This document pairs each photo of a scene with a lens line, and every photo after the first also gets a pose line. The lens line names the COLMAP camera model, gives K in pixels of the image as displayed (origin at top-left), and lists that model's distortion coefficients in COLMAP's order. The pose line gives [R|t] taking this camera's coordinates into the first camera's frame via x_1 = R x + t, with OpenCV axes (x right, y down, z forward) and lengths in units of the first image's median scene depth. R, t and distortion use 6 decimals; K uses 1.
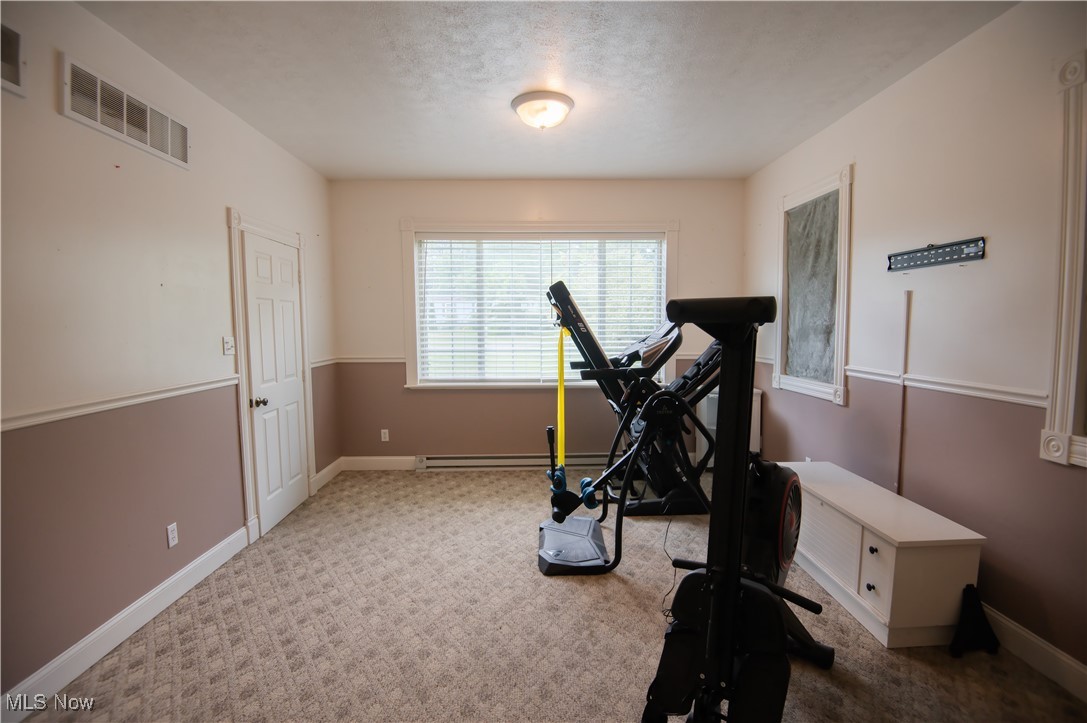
lens RADIAL K [[502.6, 0, 540.1], [0, 502.6, 362.2], [0, 0, 1]] dist [-0.019914, -0.013573]
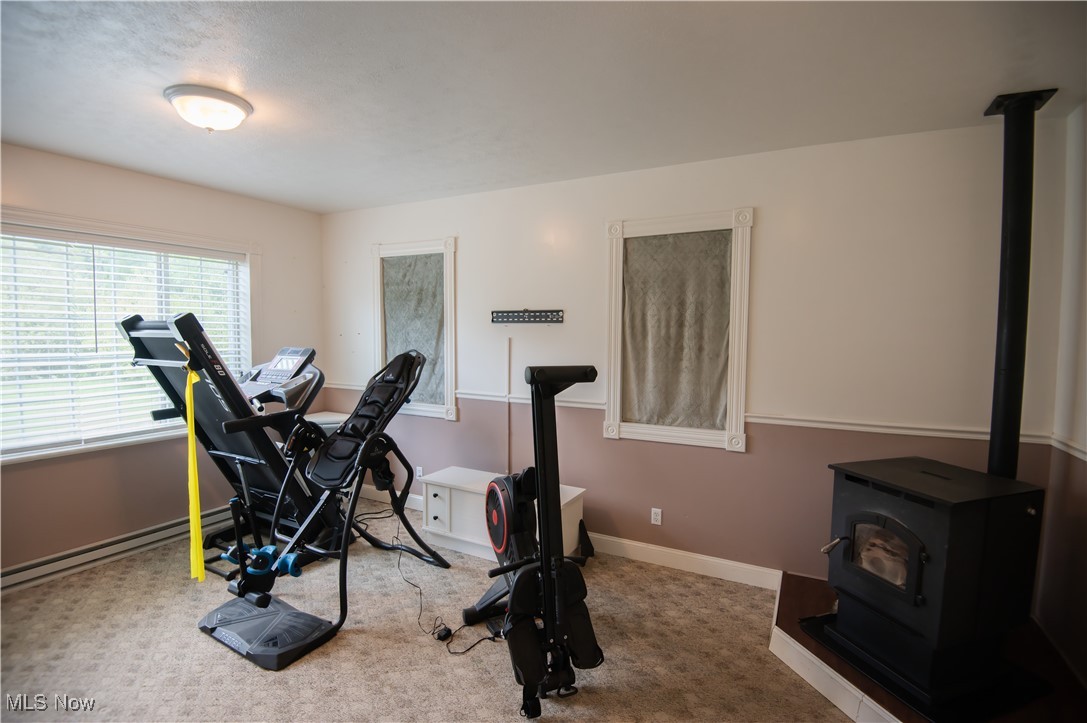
lens RADIAL K [[502.6, 0, 538.1], [0, 502.6, 360.6], [0, 0, 1]] dist [-0.019914, -0.013573]
pose [[0.494101, -0.040286, 0.868470, -0.426024], [0.056587, 0.998298, 0.014114, -0.077853], [-0.867561, 0.042170, 0.495540, 0.160655]]
